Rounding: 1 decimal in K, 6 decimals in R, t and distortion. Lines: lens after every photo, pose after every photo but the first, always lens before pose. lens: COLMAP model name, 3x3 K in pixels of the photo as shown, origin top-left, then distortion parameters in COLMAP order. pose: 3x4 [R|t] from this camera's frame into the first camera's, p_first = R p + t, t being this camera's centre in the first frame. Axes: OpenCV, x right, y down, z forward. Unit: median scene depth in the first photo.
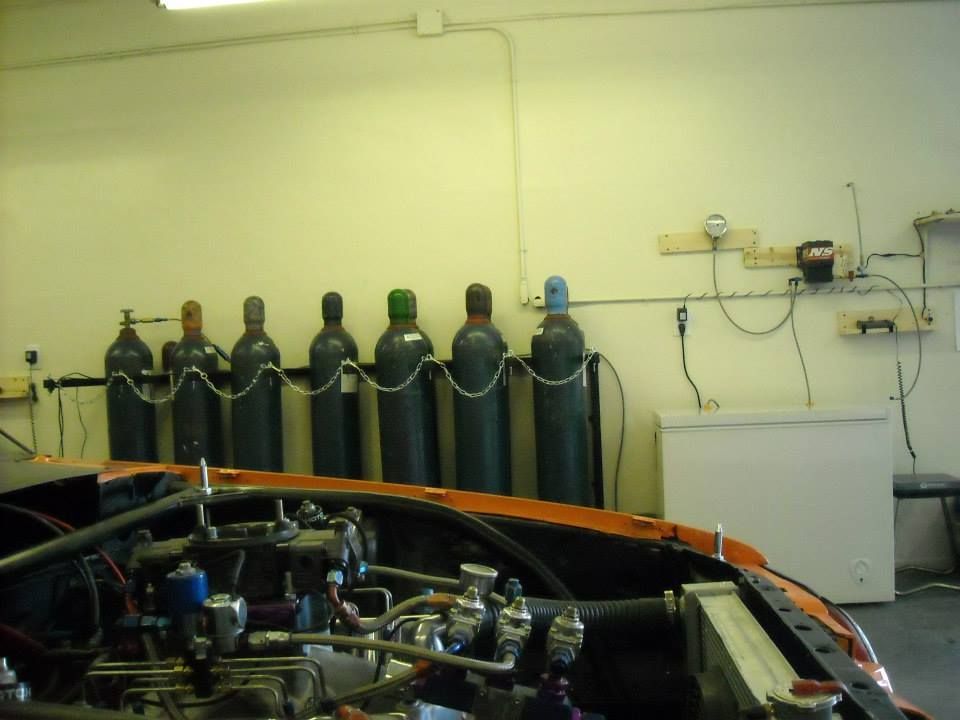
lens RADIAL K [[1007.8, 0, 480.0], [0, 1007.8, 360.0], [0, 0, 1]] dist [-0.175334, 0.121811]
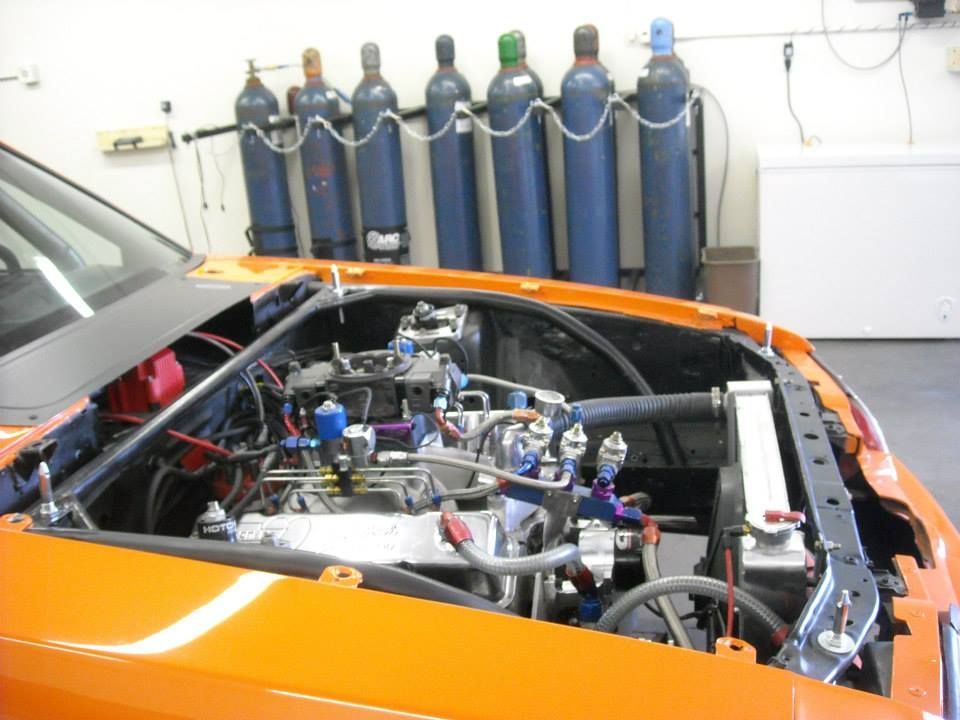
lens RADIAL K [[1007.8, 0, 480.0], [0, 1007.8, 360.0], [0, 0, 1]] dist [-0.175334, 0.121811]
pose [[0.991955, 0.004745, -0.126503, 0.022266], [0.035284, 0.949336, 0.312277, -0.074140], [0.121576, -0.314228, 0.941531, -0.068481]]
